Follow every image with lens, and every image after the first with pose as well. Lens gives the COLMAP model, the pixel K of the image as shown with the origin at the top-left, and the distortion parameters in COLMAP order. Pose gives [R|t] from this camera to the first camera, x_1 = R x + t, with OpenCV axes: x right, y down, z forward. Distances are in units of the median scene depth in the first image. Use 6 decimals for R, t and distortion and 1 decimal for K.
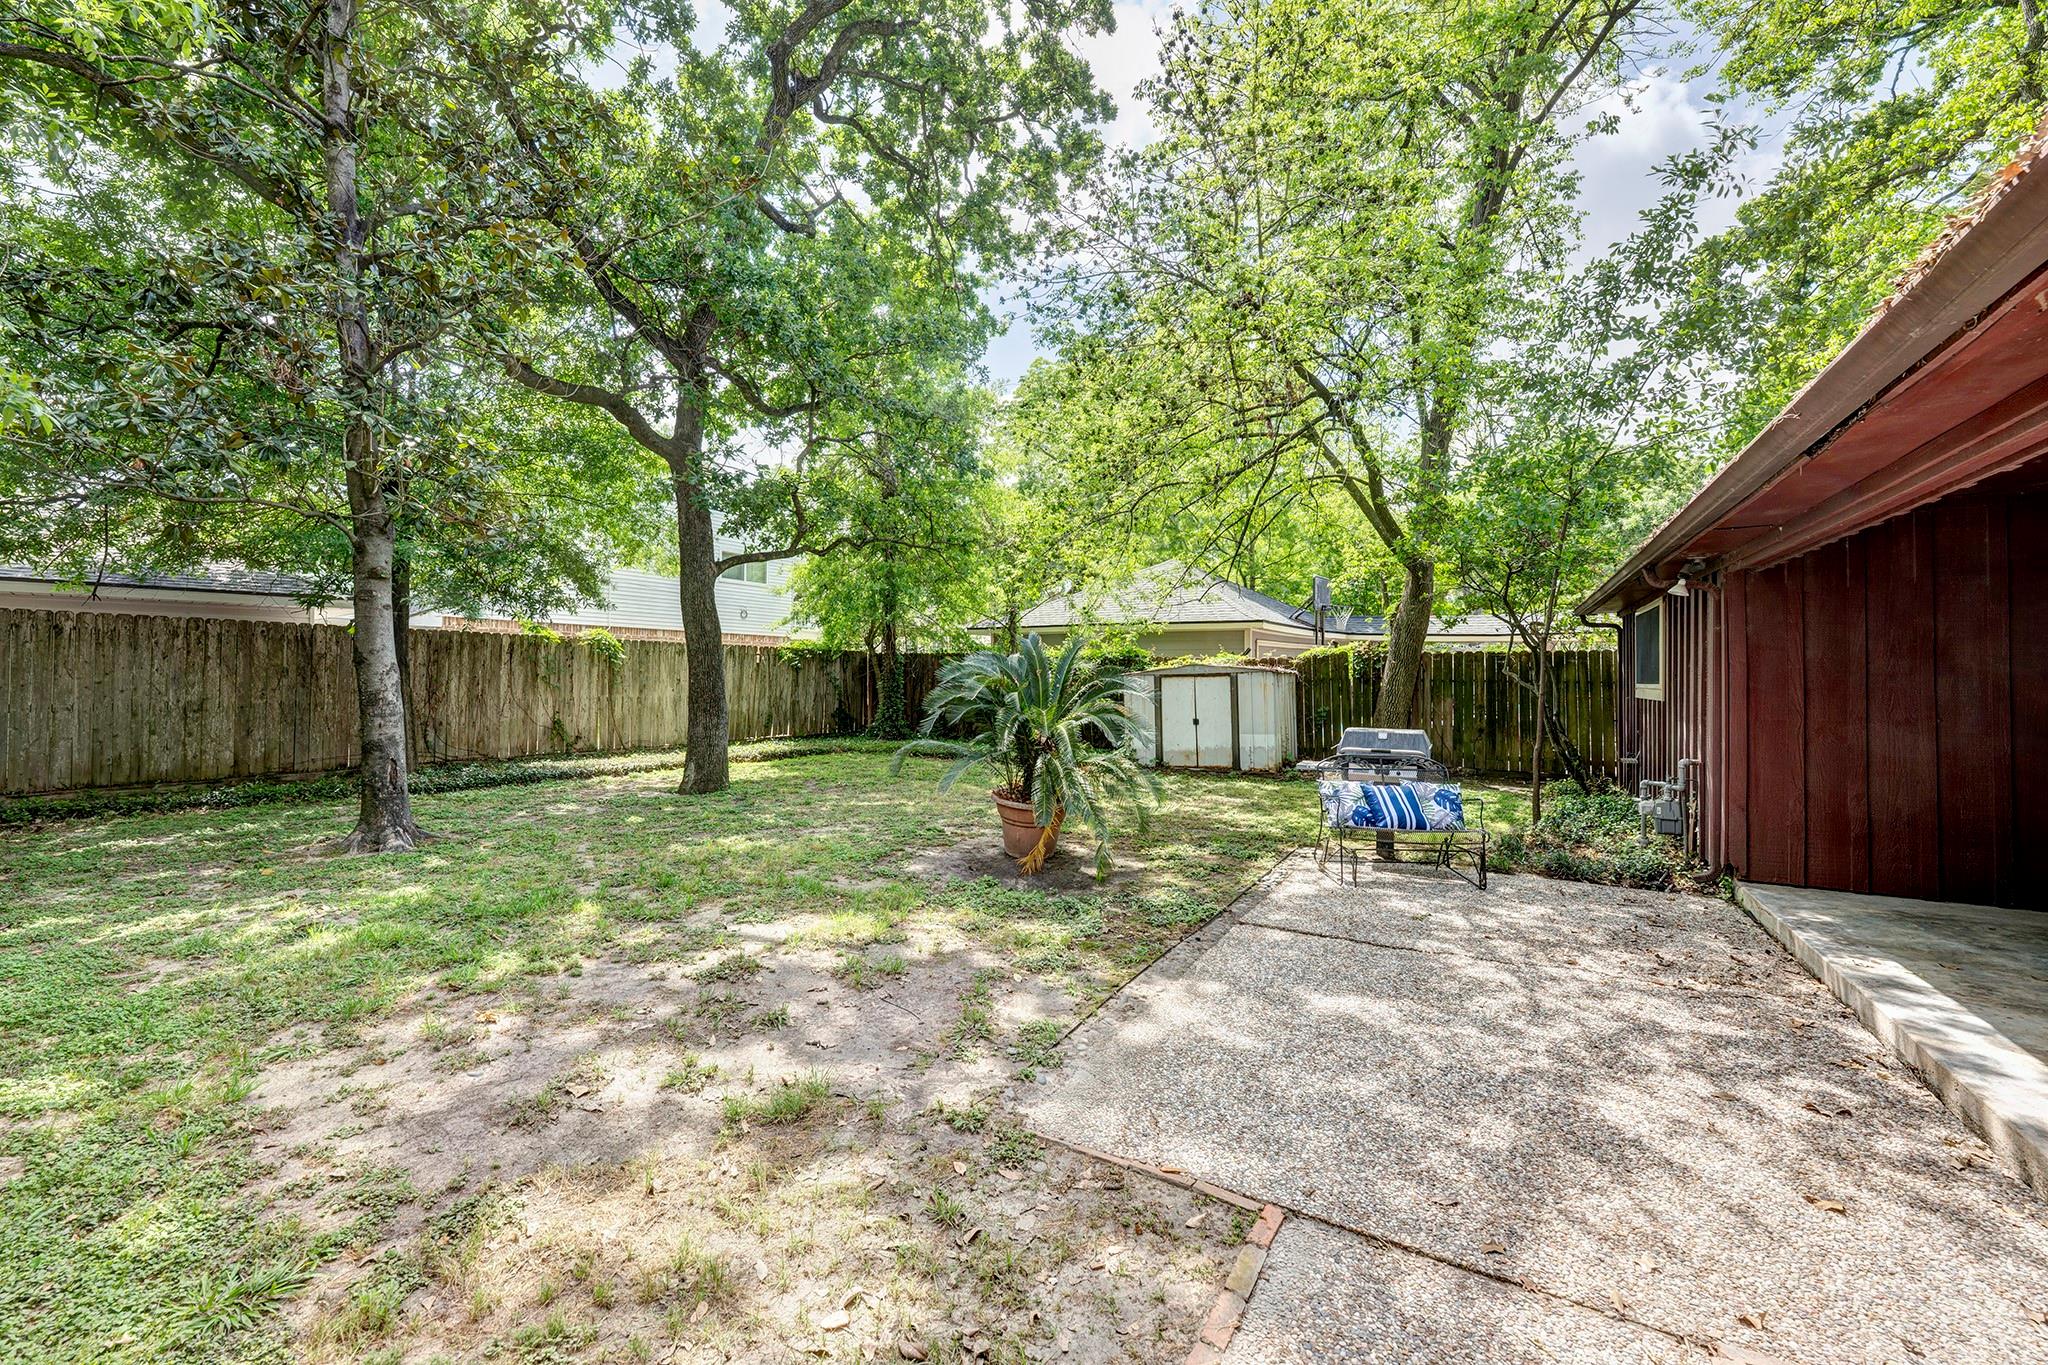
lens RADIAL K [[835.0, 0, 1017.4], [0, 835.0, 665.2], [0, 0, 1]] dist [-0.002074, -0.000220]
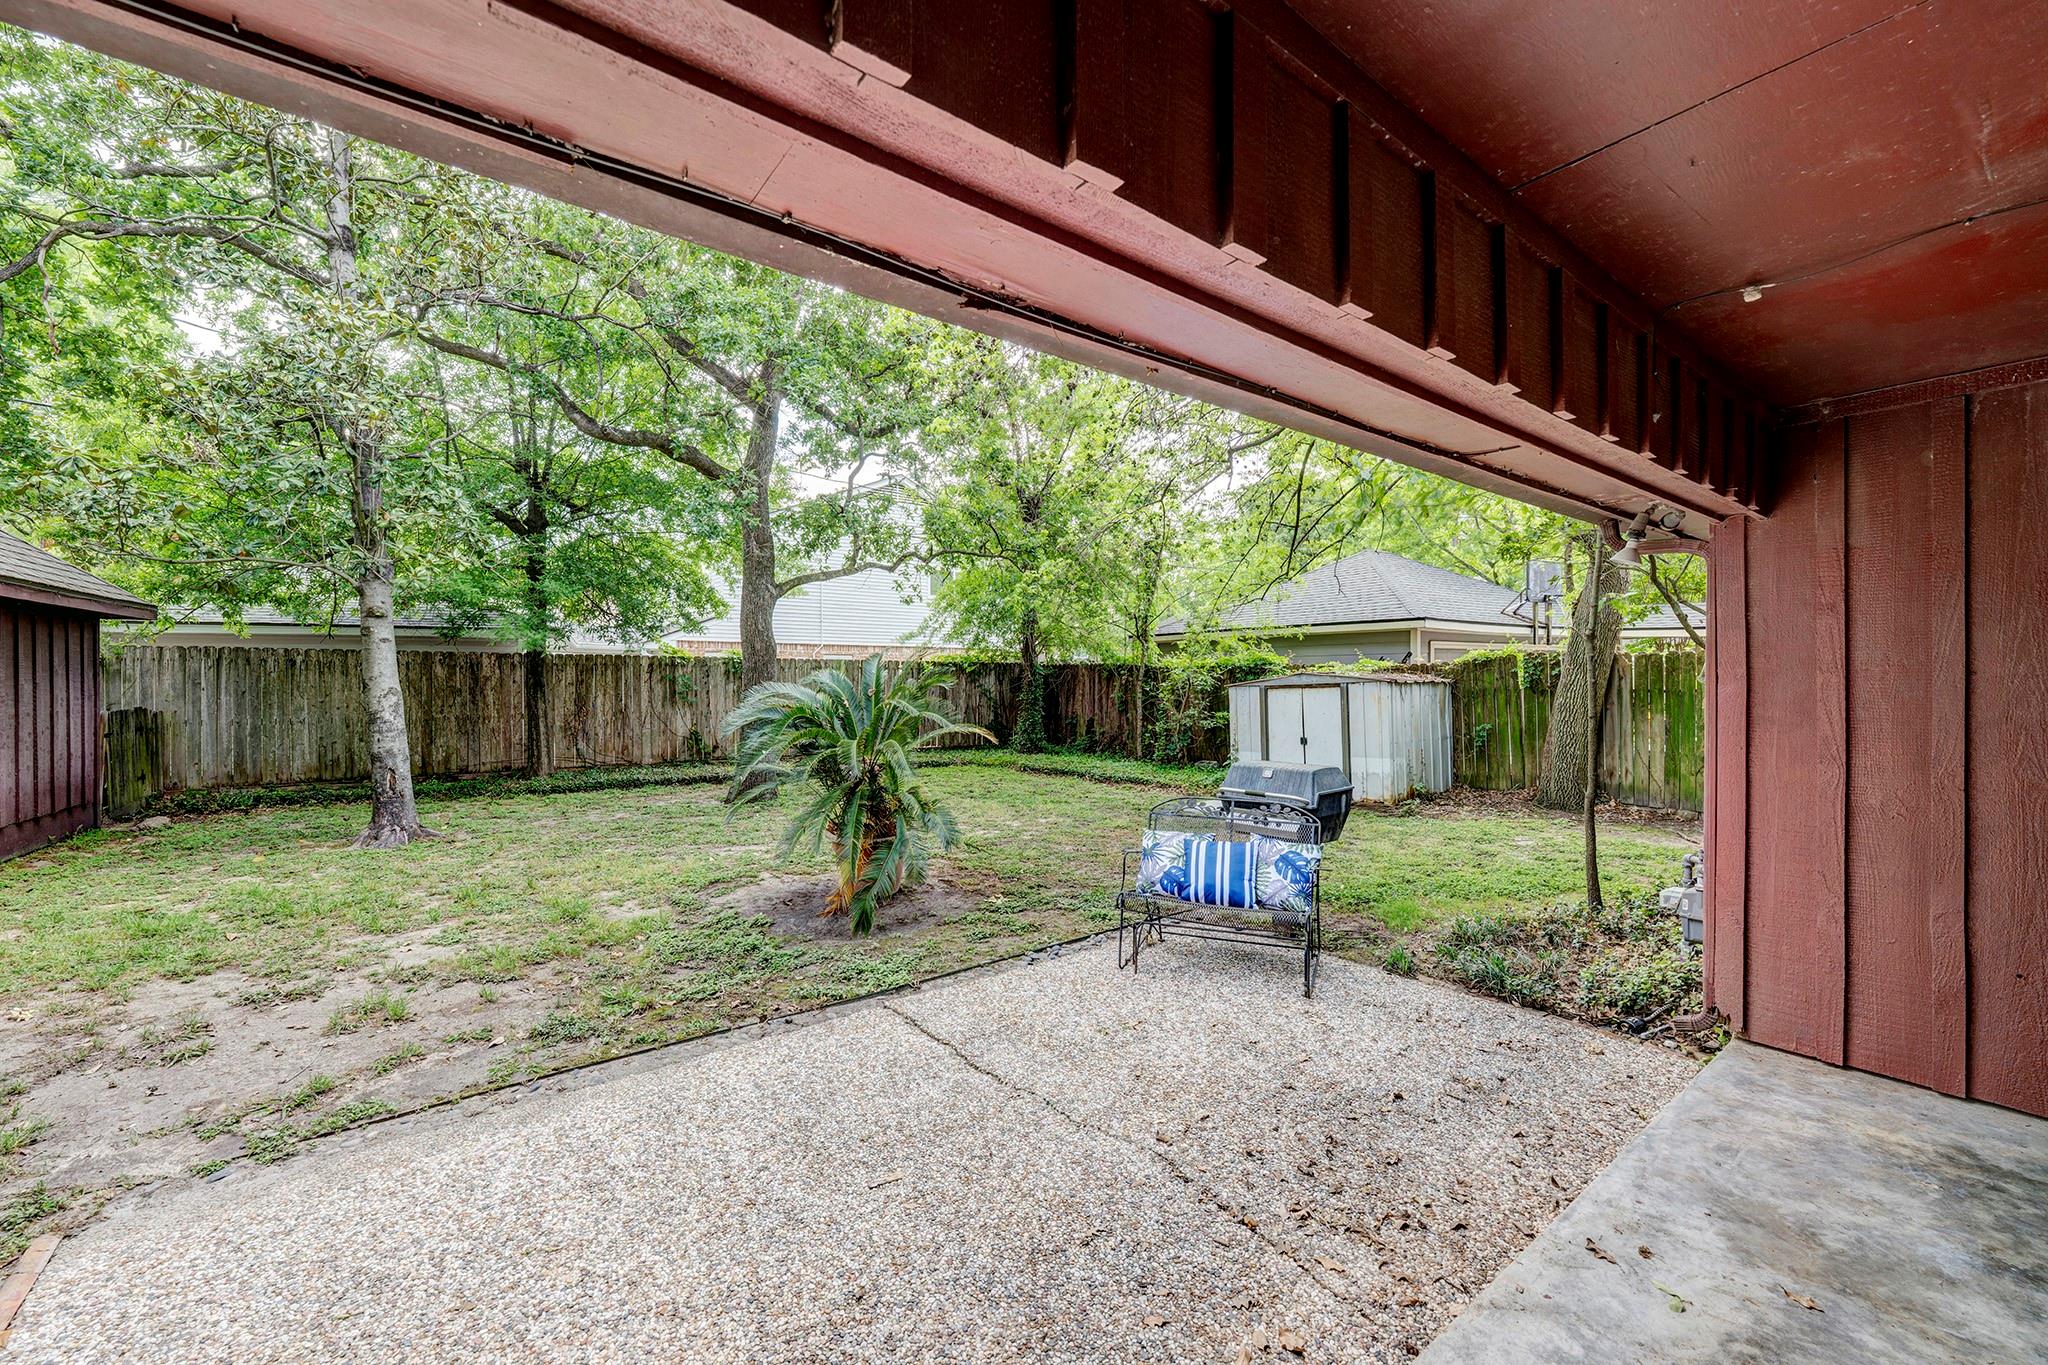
lens RADIAL K [[835.0, 0, 1016.4], [0, 835.0, 681.2], [0, 0, 1]] dist [-0.002074, -0.000220]
pose [[0.932814, -0.010979, -0.360190, 0.247660], [0.014823, 0.999859, 0.007910, -0.003764], [0.360052, -0.012717, 0.932846, 0.107320]]
